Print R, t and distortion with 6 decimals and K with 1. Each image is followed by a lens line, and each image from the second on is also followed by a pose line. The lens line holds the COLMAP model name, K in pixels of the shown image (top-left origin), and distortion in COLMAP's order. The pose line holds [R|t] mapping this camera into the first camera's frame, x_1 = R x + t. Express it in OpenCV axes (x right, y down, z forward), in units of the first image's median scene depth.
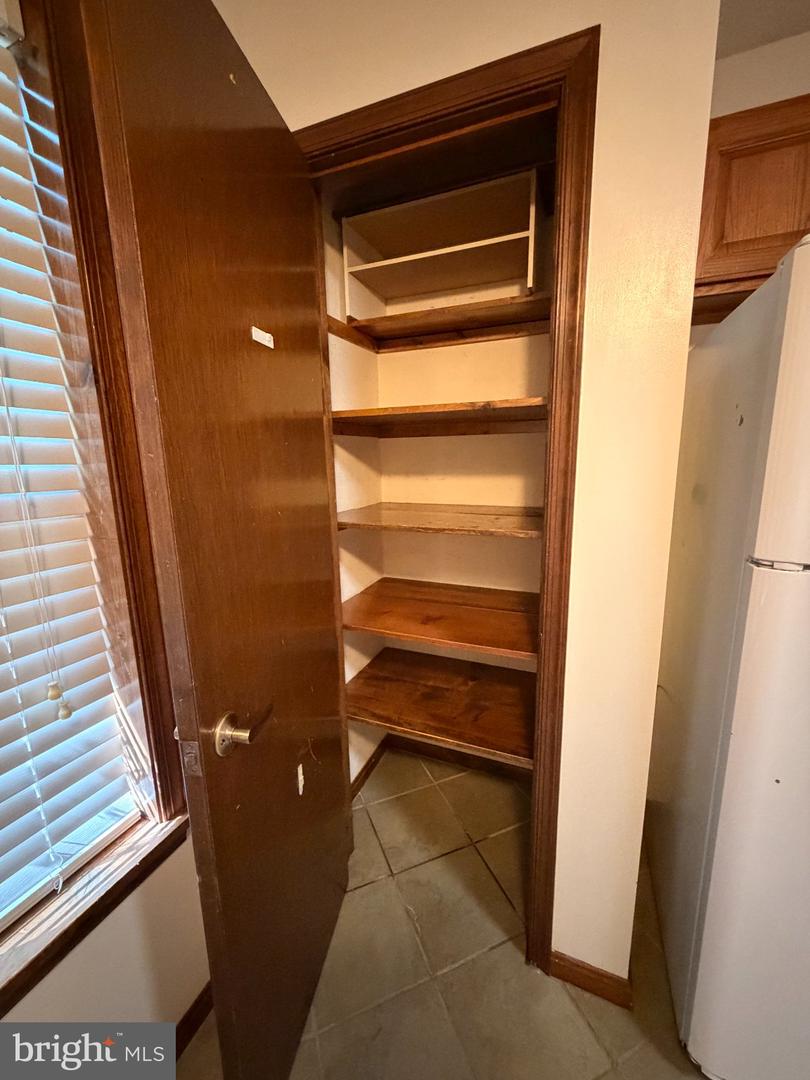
lens RADIAL K [[403.5, 0, 410.8], [0, 403.5, 538.8], [0, 0, 1]] dist [0.002588, 0.000100]
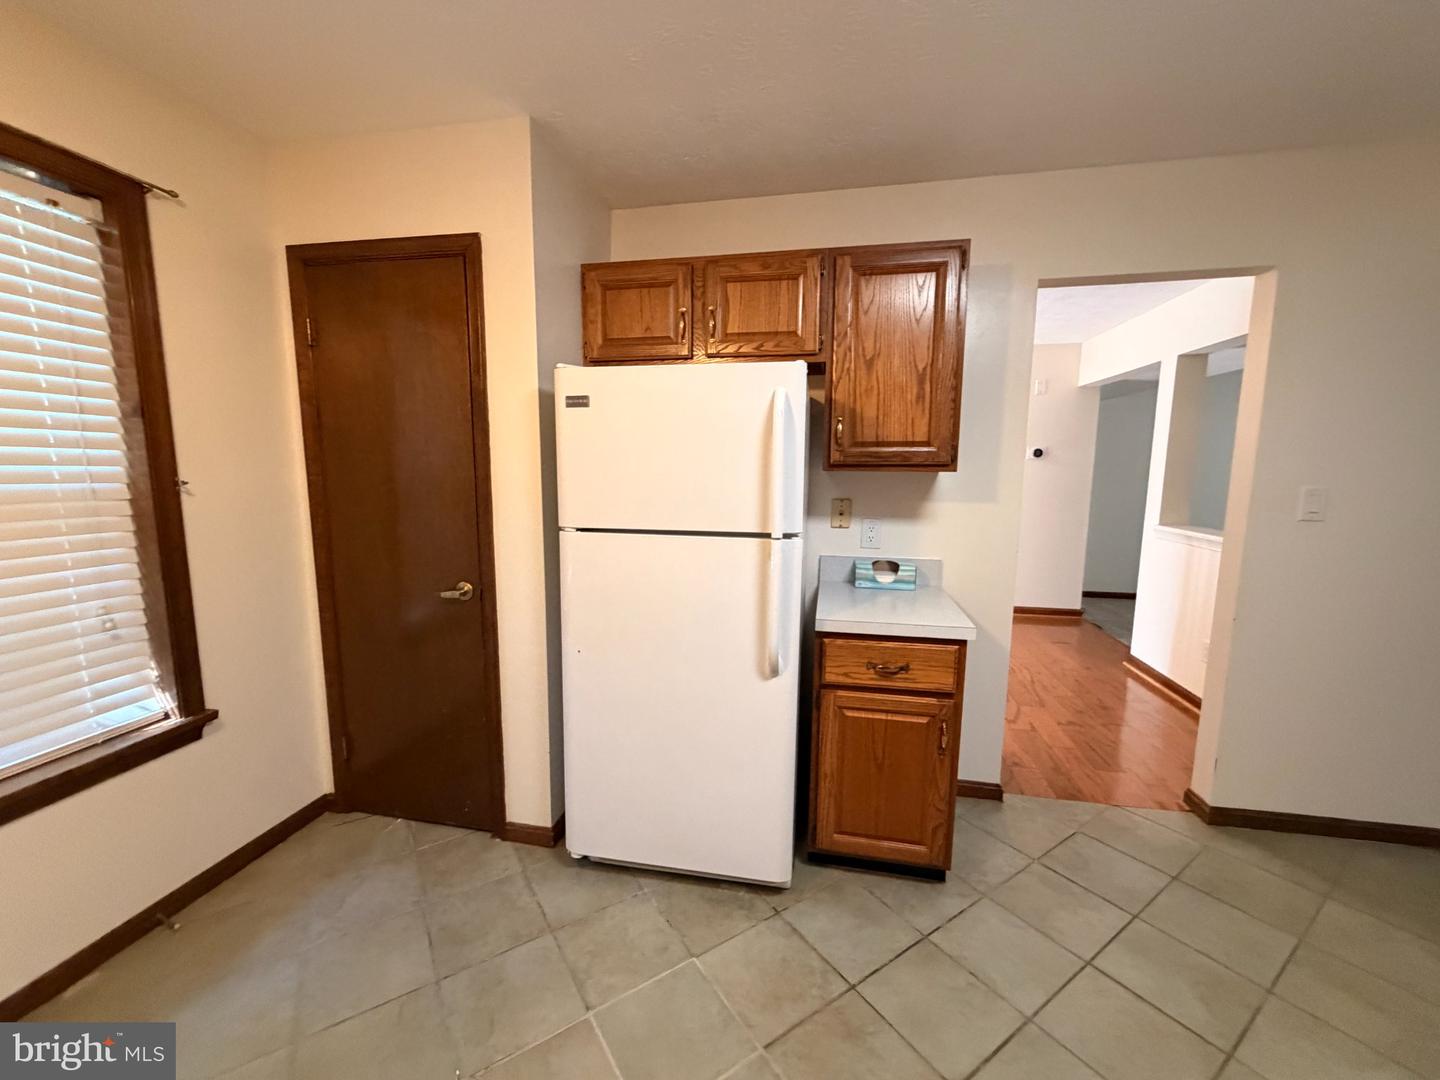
lens RADIAL K [[537.9, 0, 717.9], [0, 537.9, 540.2], [0, 0, 1]] dist [0.002588, 0.000100]
pose [[0.985122, -0.000162, 0.171858, 1.028850], [0.009509, 0.998519, -0.053565, 0.223523], [-0.171595, 0.054402, 0.983664, -1.372554]]
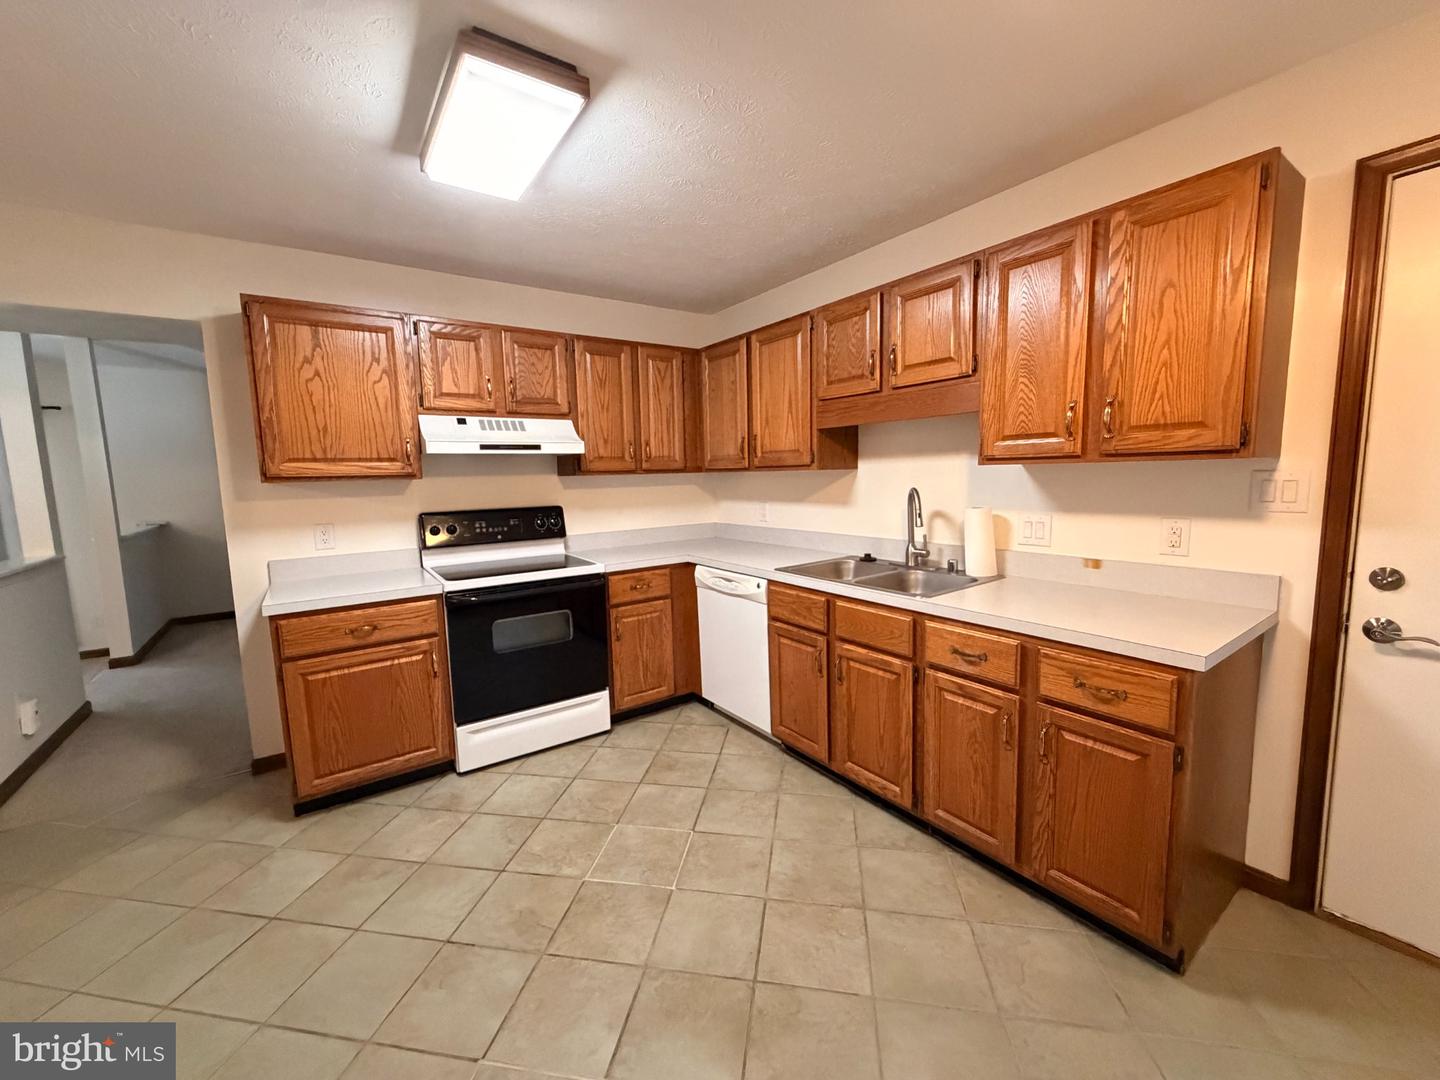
lens RADIAL K [[571.7, 0, 714.7], [0, 571.7, 538.8], [0, 0, 1]] dist [0.001096, 0.000049]
pose [[0.830141, 0.056105, -0.554724, 2.121907], [-0.087501, 0.995705, -0.030239, 0.287432], [0.550645, 0.073641, 0.831485, -1.797562]]
